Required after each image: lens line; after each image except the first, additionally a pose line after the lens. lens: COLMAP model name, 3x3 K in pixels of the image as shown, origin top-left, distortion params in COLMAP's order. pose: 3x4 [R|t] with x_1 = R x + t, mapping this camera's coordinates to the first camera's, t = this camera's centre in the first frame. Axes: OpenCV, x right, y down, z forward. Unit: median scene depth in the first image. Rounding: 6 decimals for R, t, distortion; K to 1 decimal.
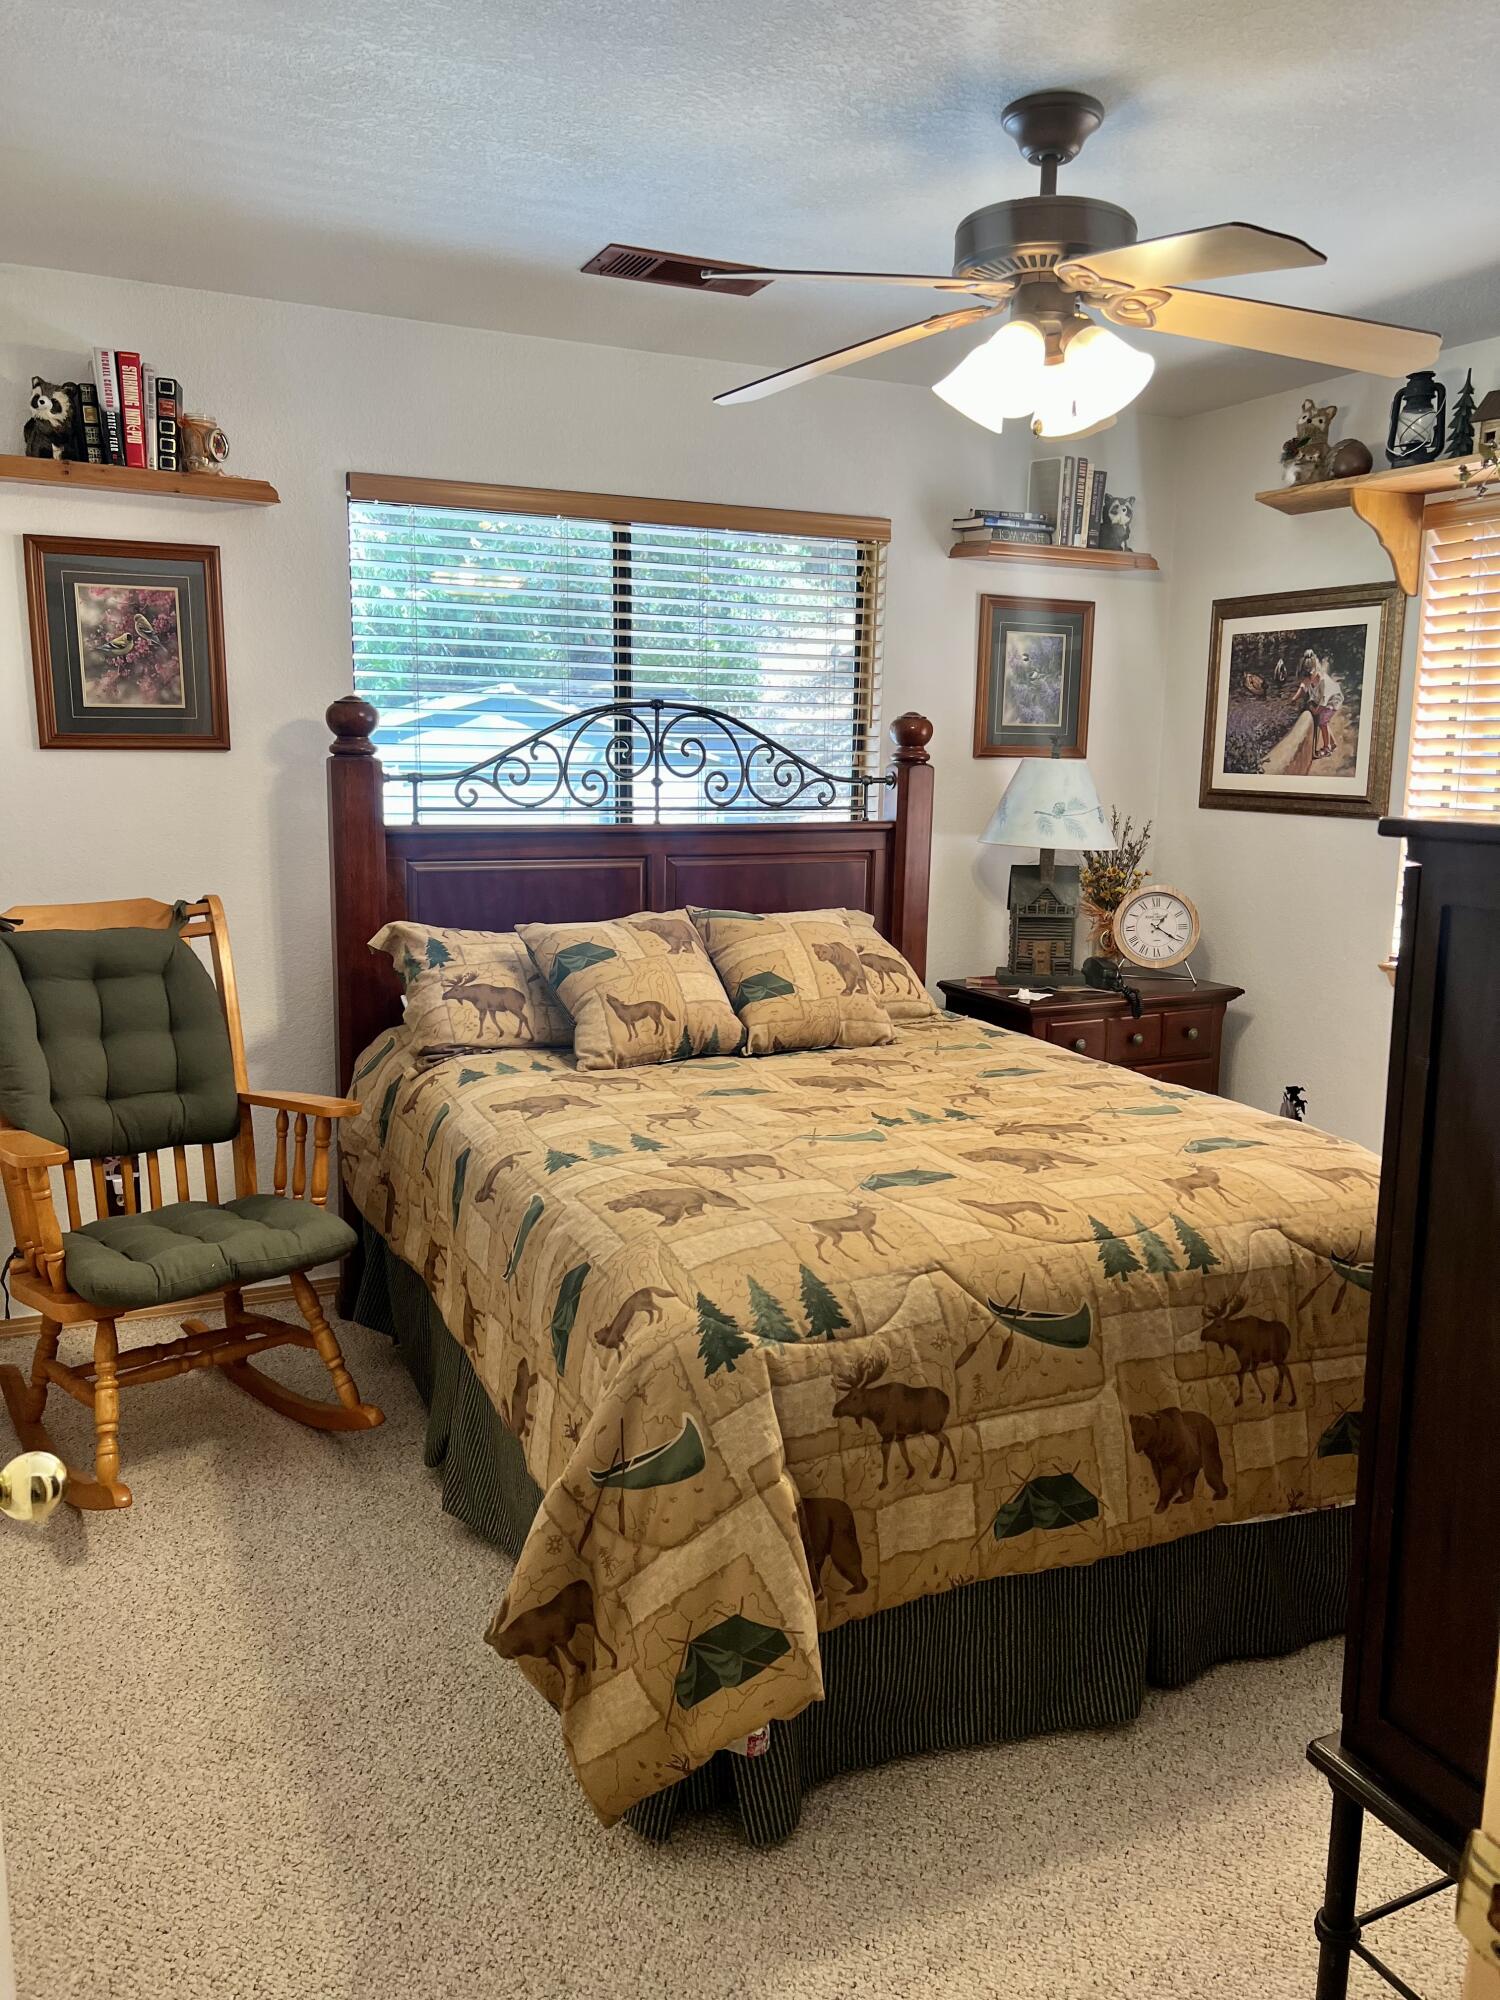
lens RADIAL K [[1514.4, 0, 763.1], [0, 1514.4, 1003.1], [0, 0, 1]] dist [0.056874, -0.075779]
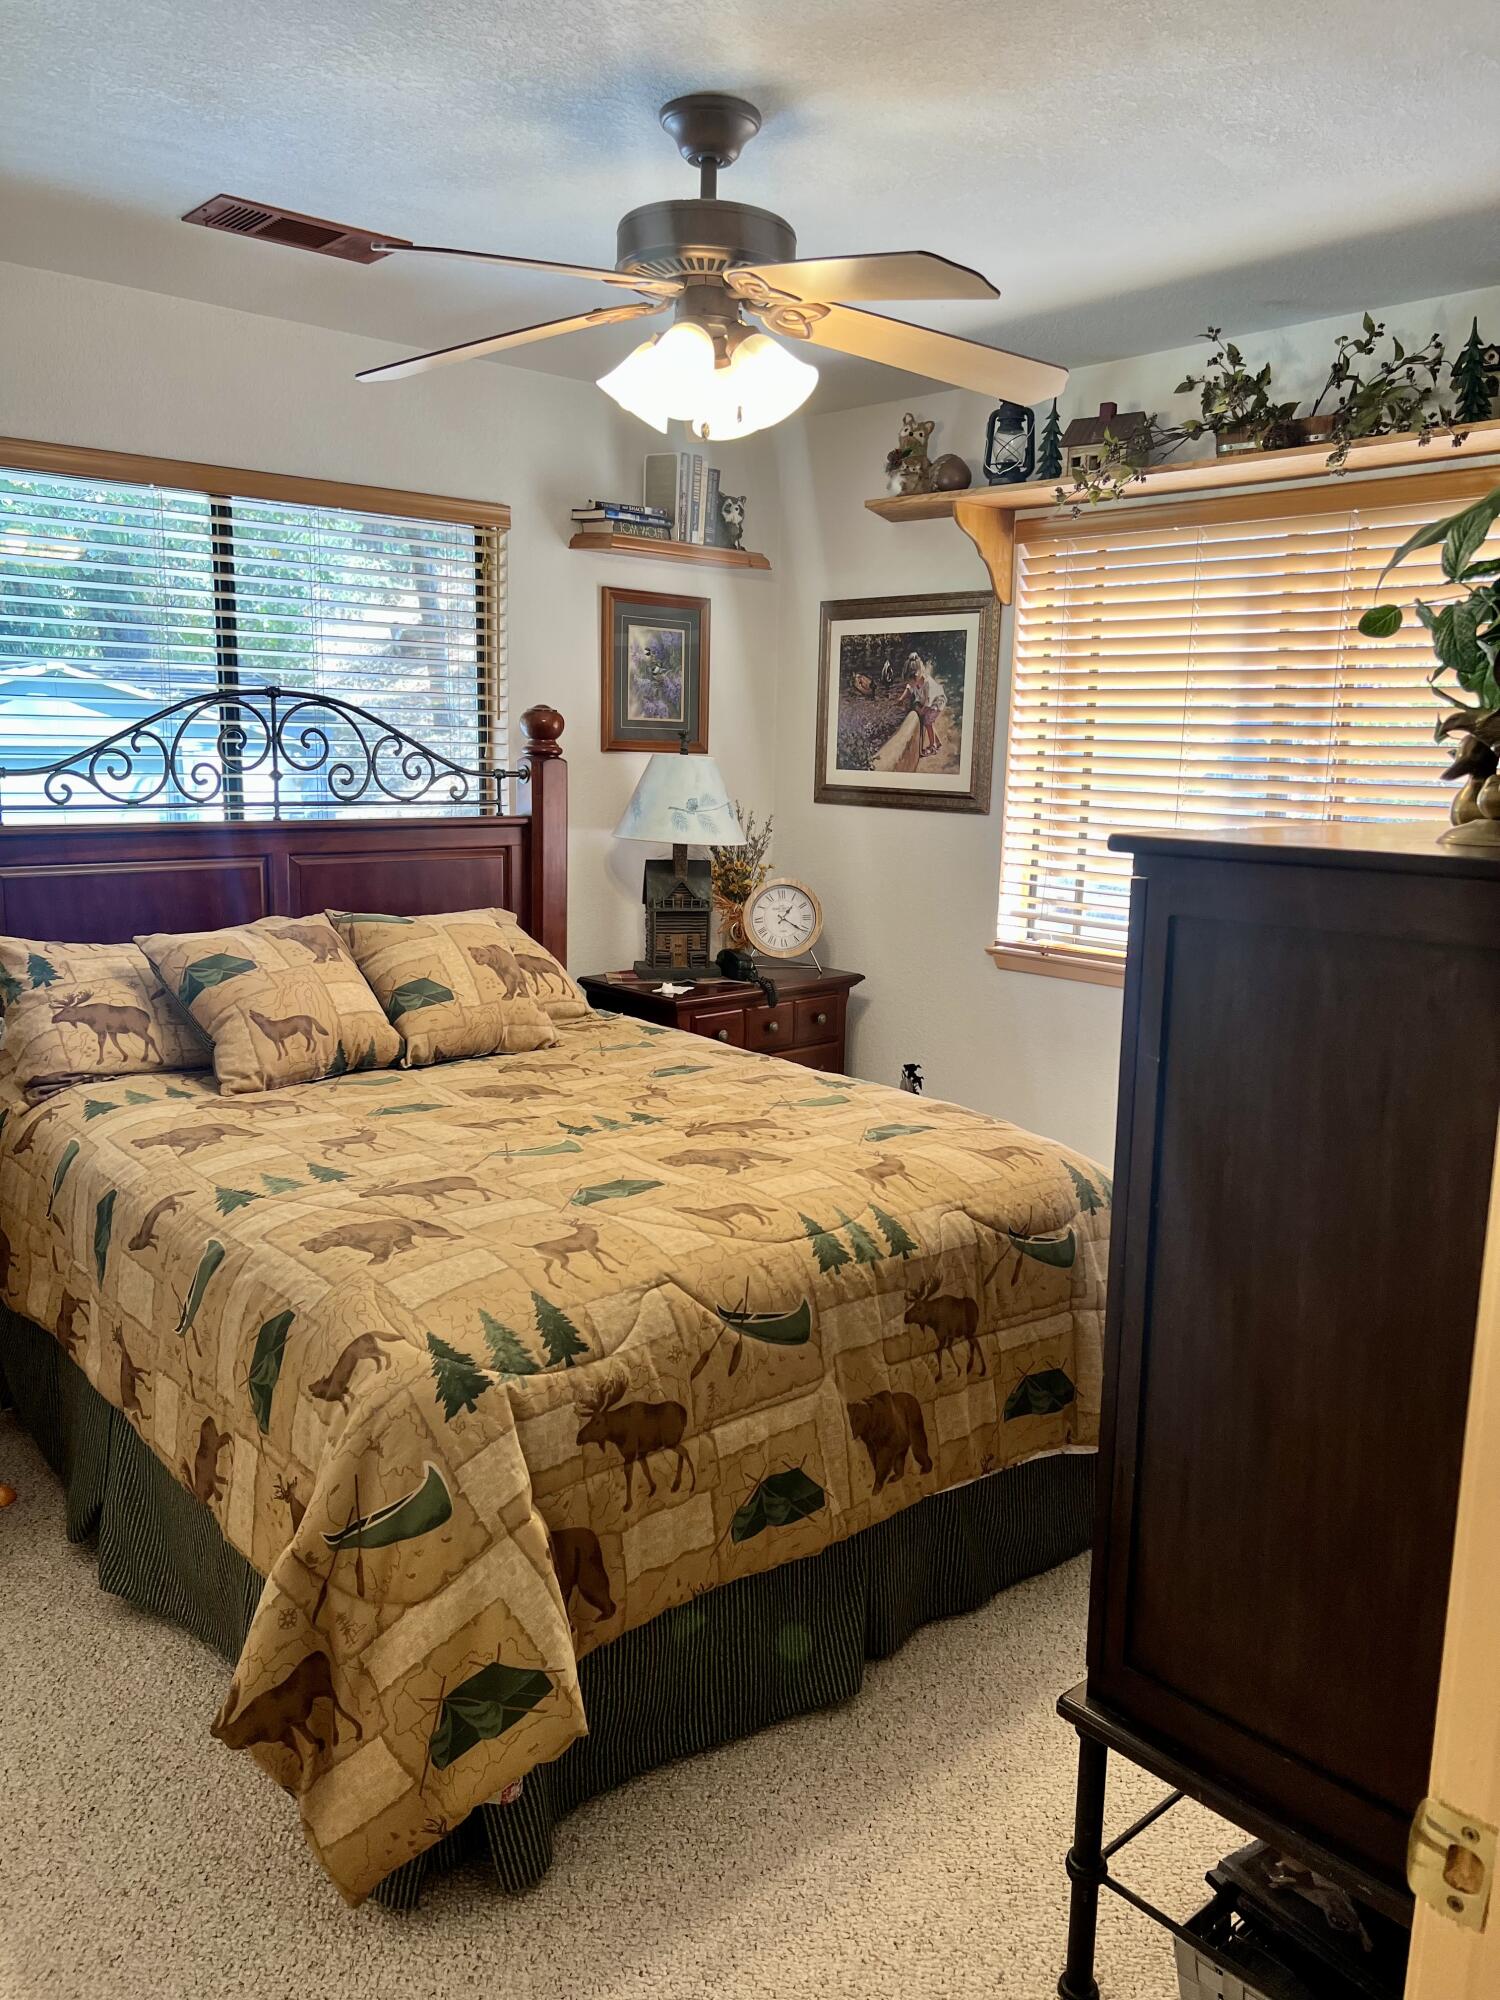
lens RADIAL K [[1514.4, 0, 739.7], [0, 1514.4, 1005.3], [0, 0, 1]] dist [0.056874, -0.075779]
pose [[0.959274, -0.041880, 0.279354, -0.095608], [0.037329, 0.999070, 0.021596, -0.022001], [-0.279999, -0.010288, 0.959945, 0.030408]]
